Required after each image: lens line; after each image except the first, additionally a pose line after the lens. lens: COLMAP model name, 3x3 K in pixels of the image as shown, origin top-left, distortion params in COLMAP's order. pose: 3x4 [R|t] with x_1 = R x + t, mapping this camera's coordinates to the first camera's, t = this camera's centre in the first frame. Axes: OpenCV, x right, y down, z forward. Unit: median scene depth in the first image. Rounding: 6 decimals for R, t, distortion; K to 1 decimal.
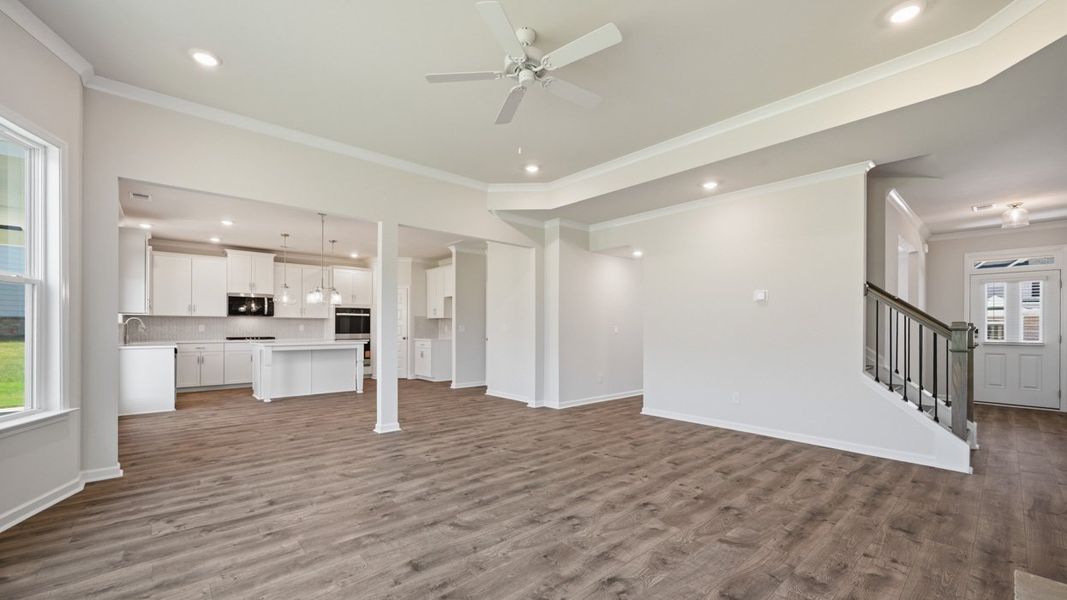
lens RADIAL K [[429.8, 0, 536.1], [0, 429.8, 328.5], [0, 0, 1]] dist [-0.000214, -0.000123]
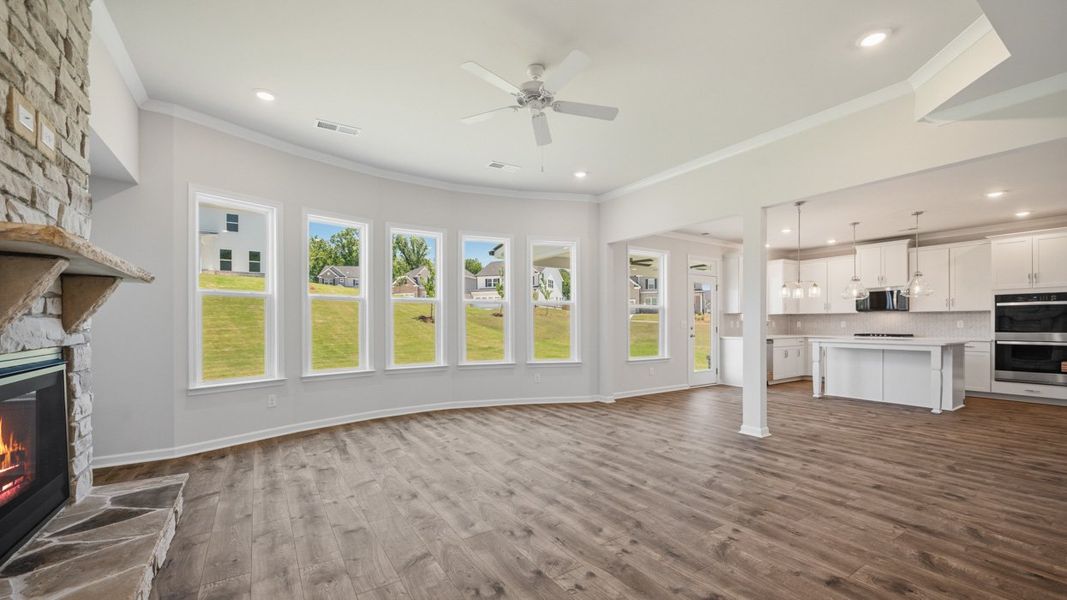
lens RADIAL K [[429.8, 0, 536.1], [0, 429.8, 328.5], [0, 0, 1]] dist [-0.000214, -0.000123]
pose [[-0.159097, 0.008332, -0.987228, 0.945036], [-0.001595, 0.999961, 0.008696, 0.003223], [0.987262, 0.002959, -0.159078, 1.002873]]
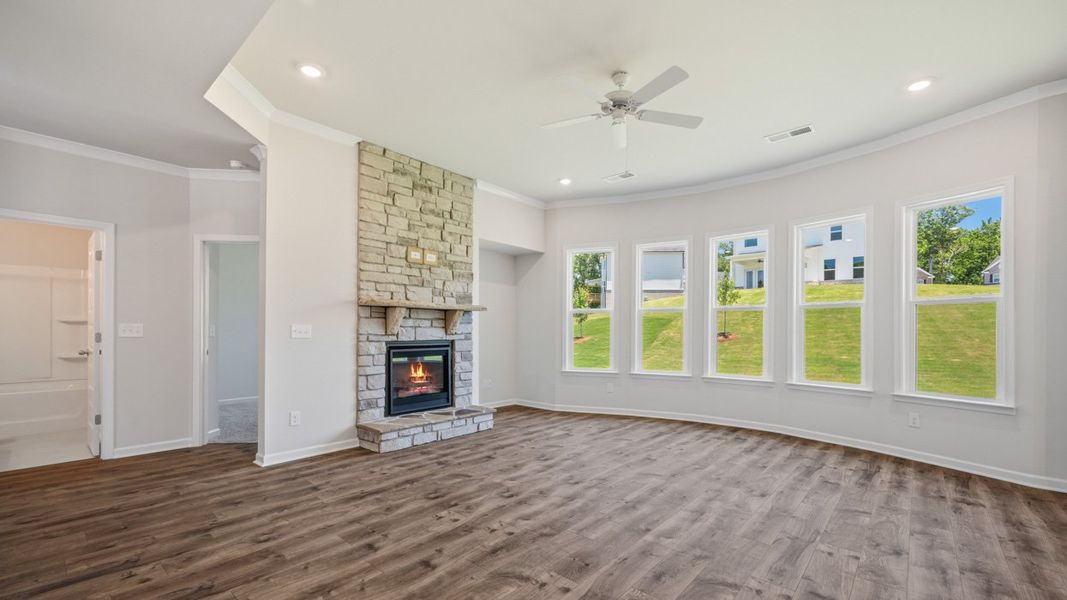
lens RADIAL K [[435.7, 0, 527.5], [0, 435.7, 329.1], [0, 0, 1]] dist [0.001249, -0.000010]
pose [[-0.994899, -0.010590, -0.100322, 0.284956], [-0.010481, 0.999944, -0.001611, -0.002883], [0.100333, -0.000552, -0.994954, 1.815689]]
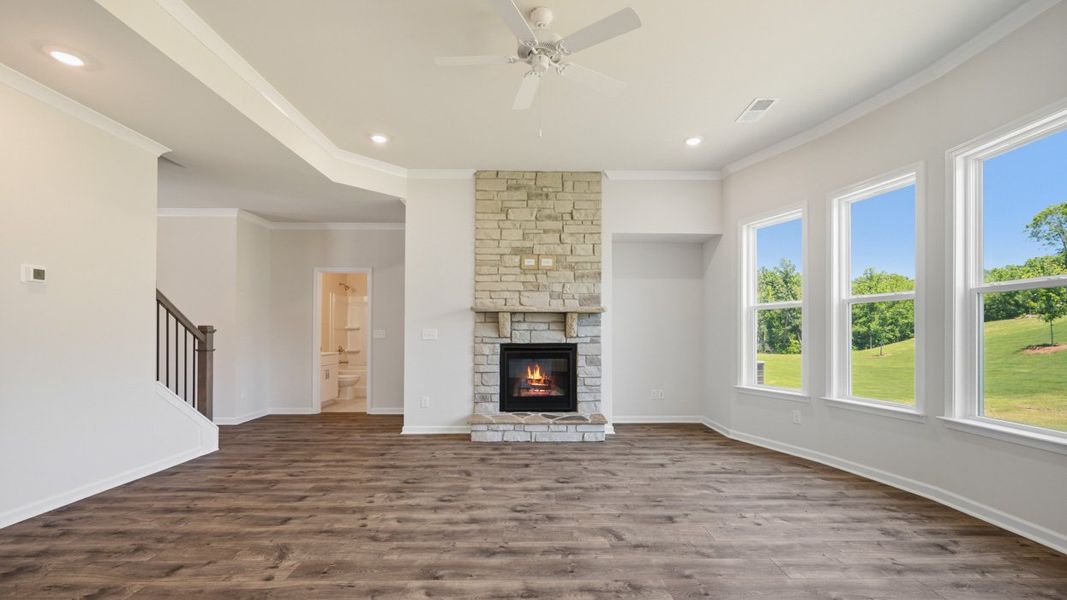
lens RADIAL K [[429.8, 0, 536.1], [0, 429.8, 328.5], [0, 0, 1]] dist [-0.000214, -0.000123]
pose [[-0.747738, 0.001523, 0.663992, -0.535860], [-0.003188, 0.999978, -0.005883, -0.005429], [-0.663986, -0.006516, -0.747716, 1.430301]]
